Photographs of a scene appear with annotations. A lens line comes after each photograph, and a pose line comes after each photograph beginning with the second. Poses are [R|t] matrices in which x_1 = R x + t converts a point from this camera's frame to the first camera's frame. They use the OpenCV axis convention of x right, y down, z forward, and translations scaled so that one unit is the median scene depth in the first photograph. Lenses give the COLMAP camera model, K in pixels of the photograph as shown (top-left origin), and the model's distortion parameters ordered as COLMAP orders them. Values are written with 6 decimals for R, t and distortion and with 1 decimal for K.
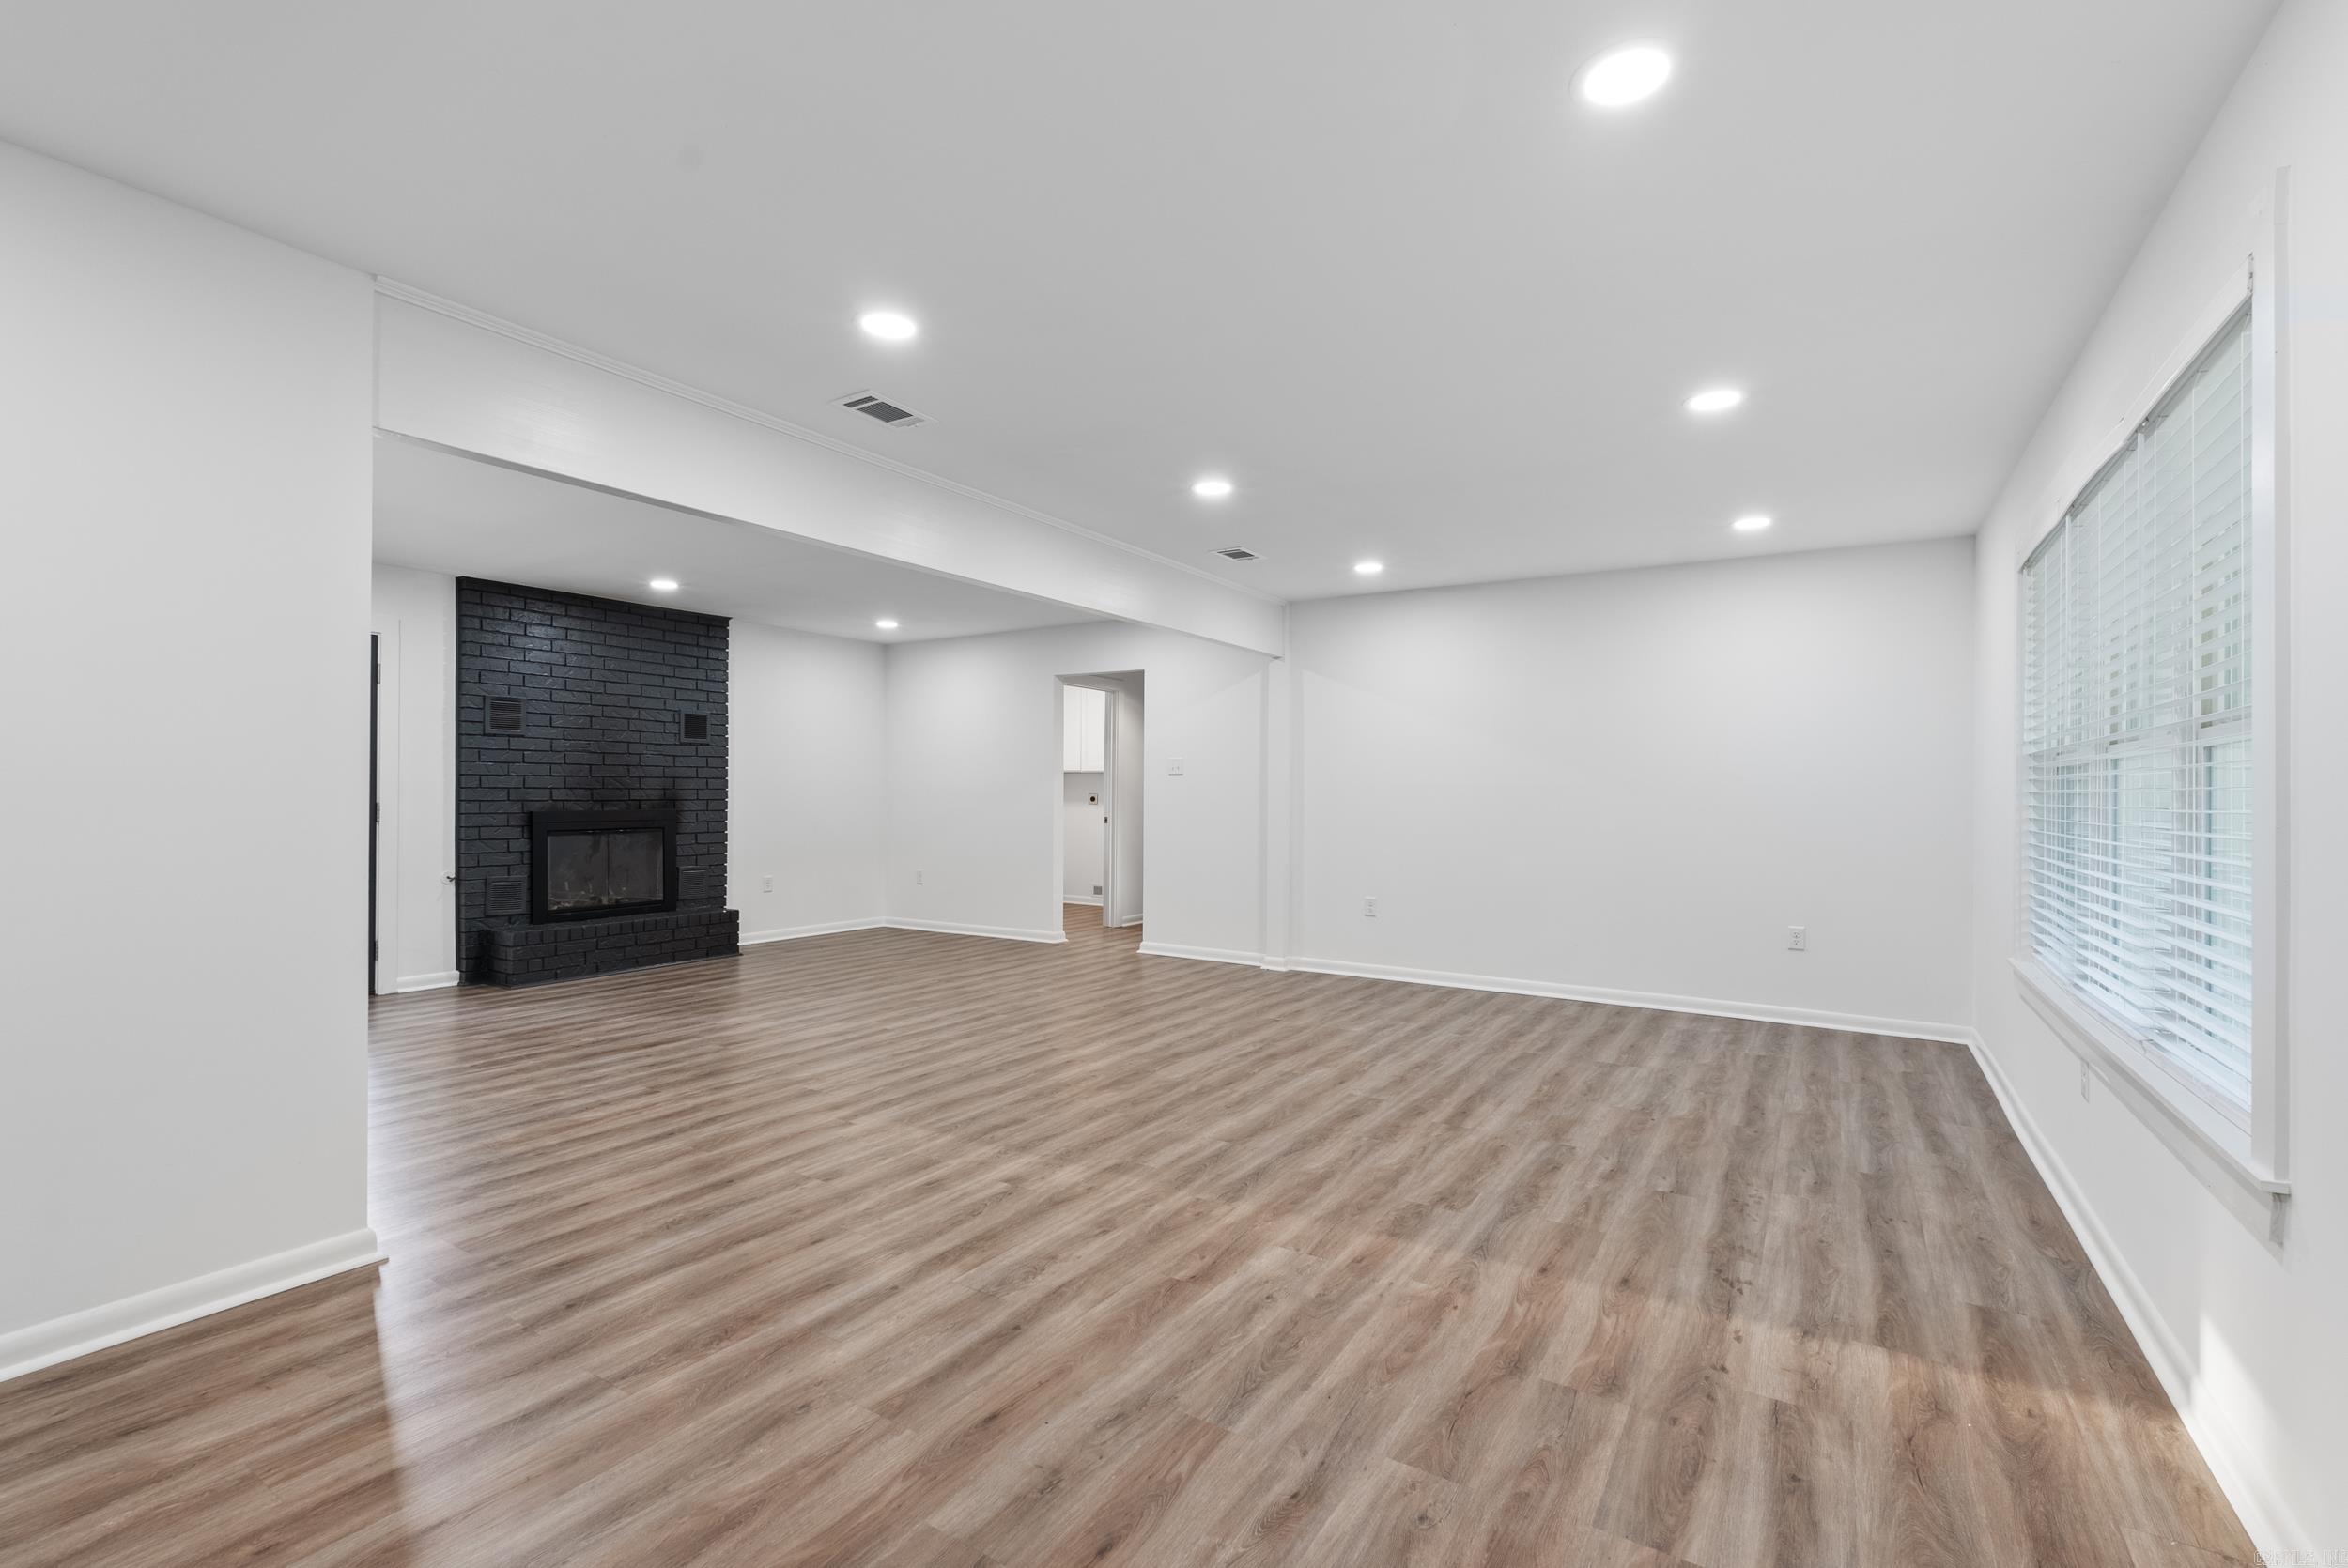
lens RADIAL K [[1035.3, 0, 1174.4], [0, 1035.3, 795.2], [0, 0, 1]] dist [-0.005108, 0.000322]
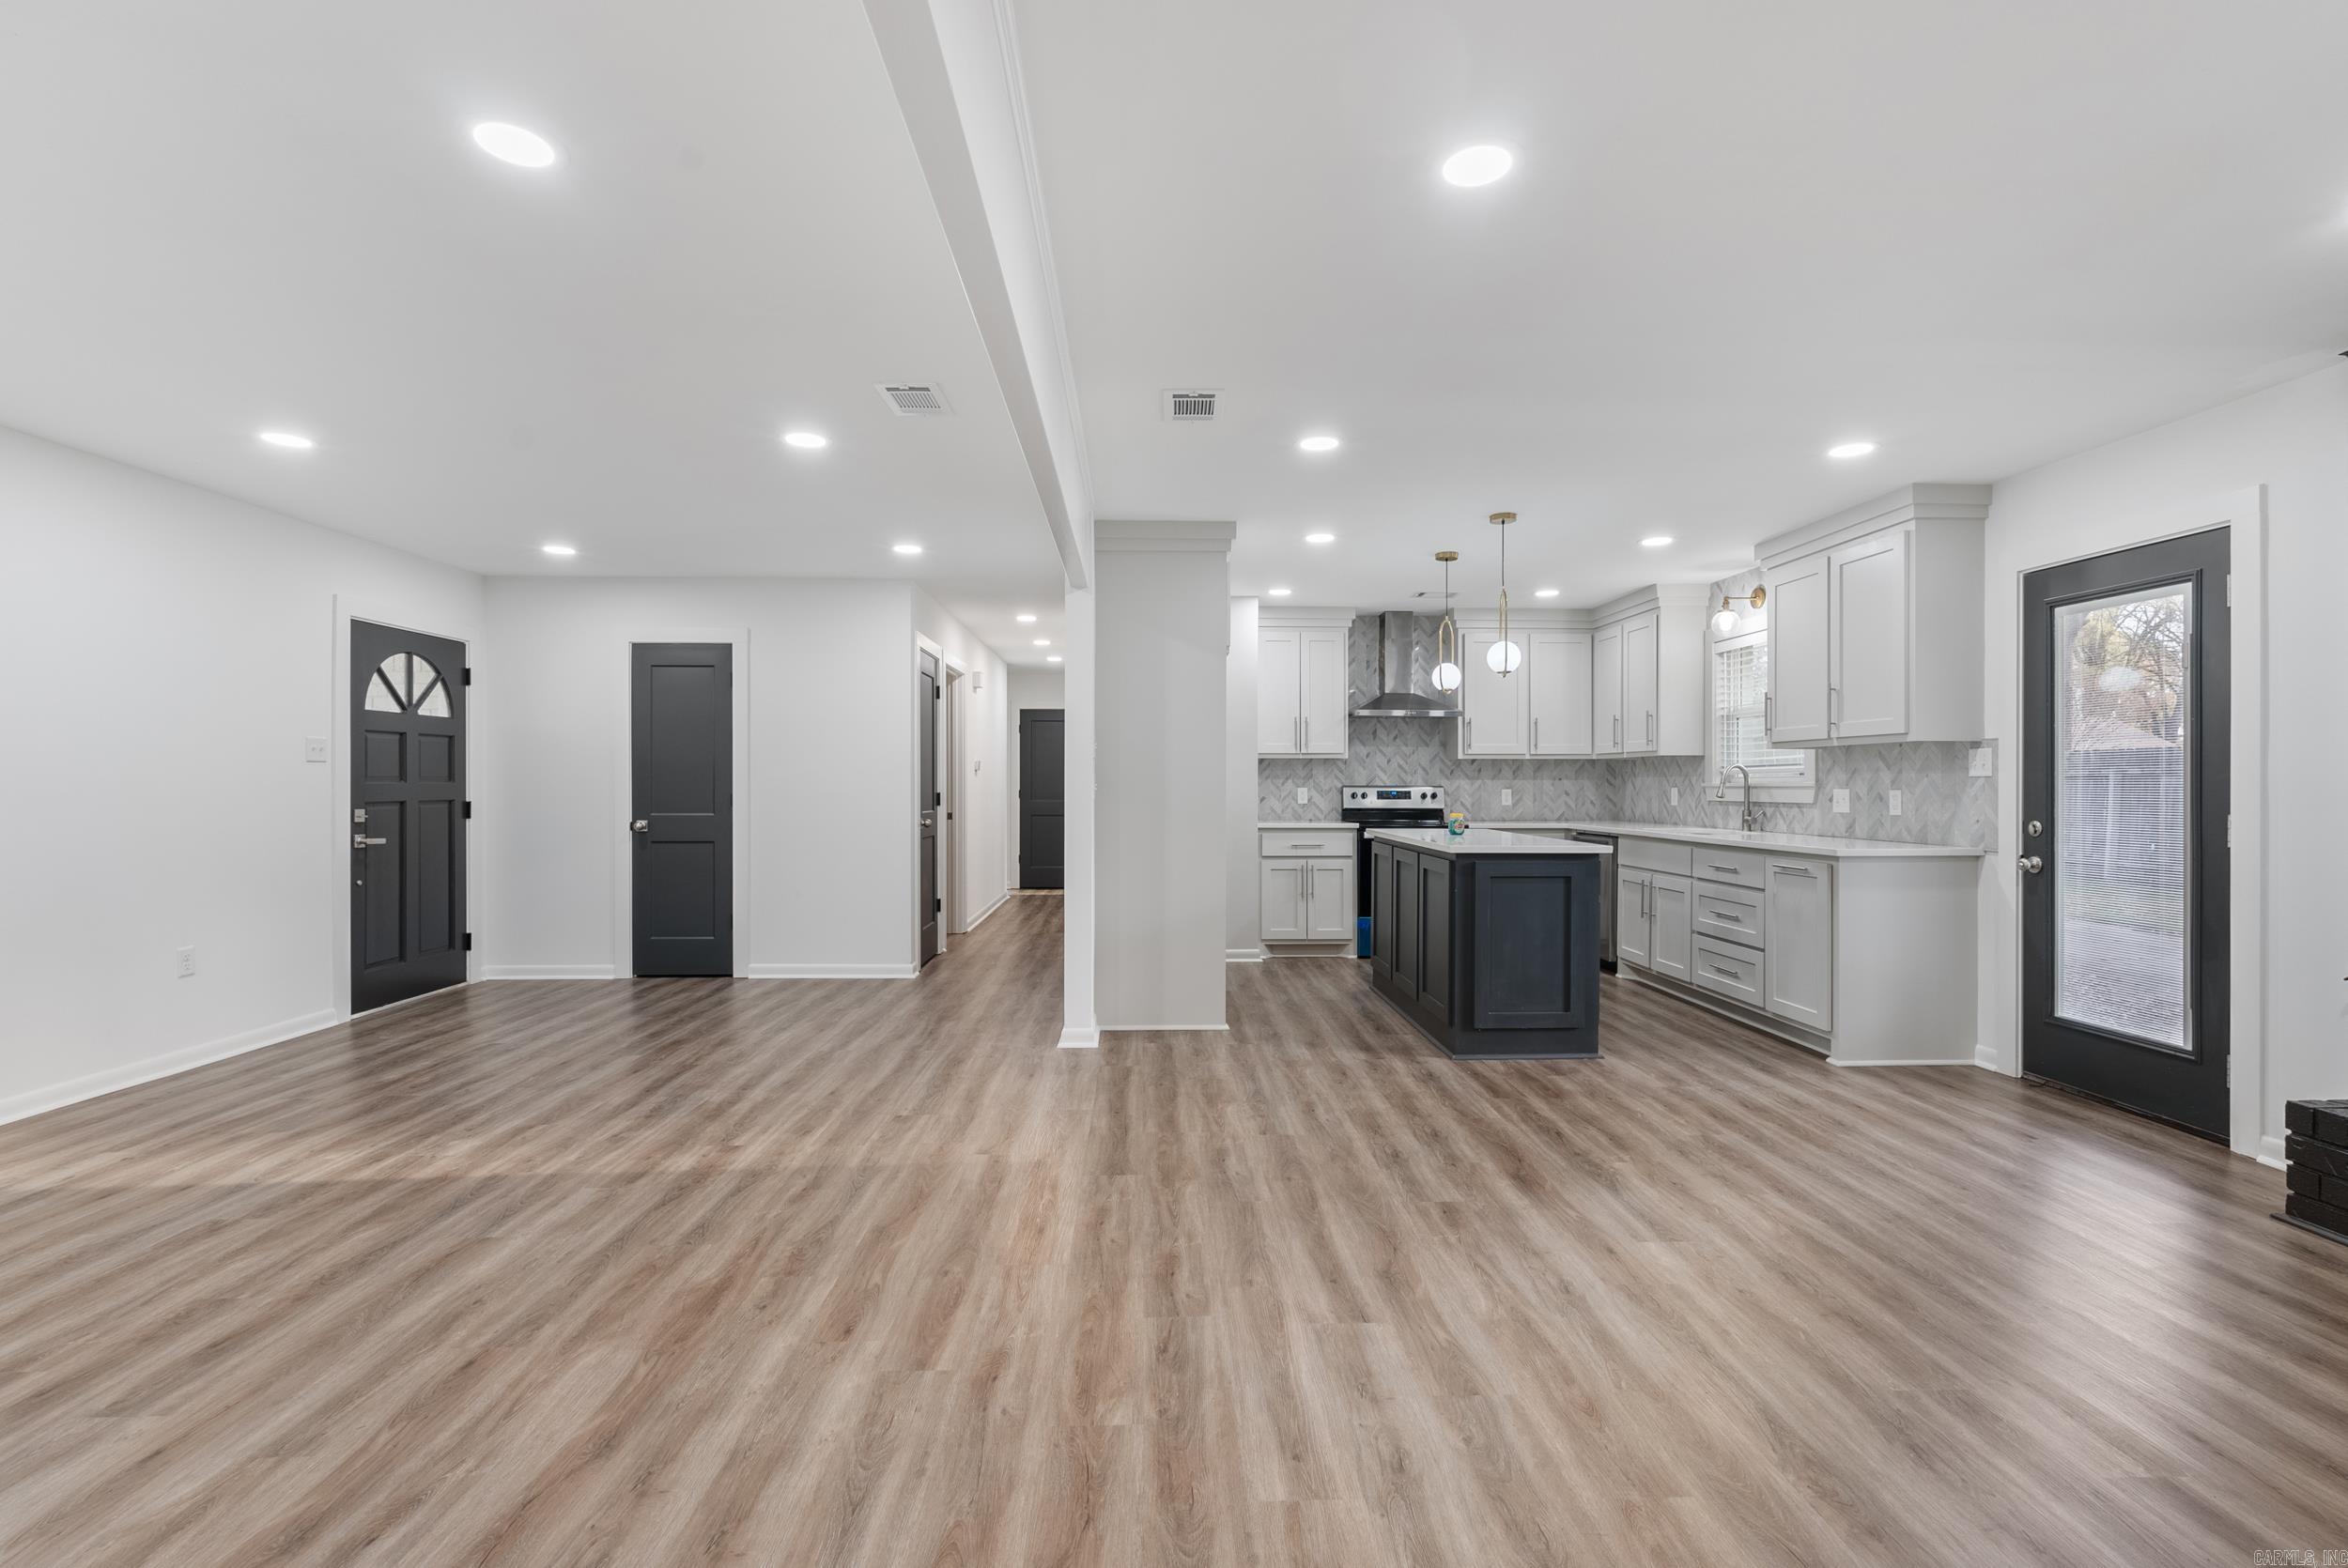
lens RADIAL K [[1035.3, 0, 1175.8], [0, 1035.3, 785.2], [0, 0, 1]] dist [-0.005108, 0.000322]
pose [[-0.827350, -0.007036, -0.561642, 0.058580], [-0.008092, 0.999967, -0.000607, -0.007451], [0.561628, 0.004043, -0.827380, 1.825972]]
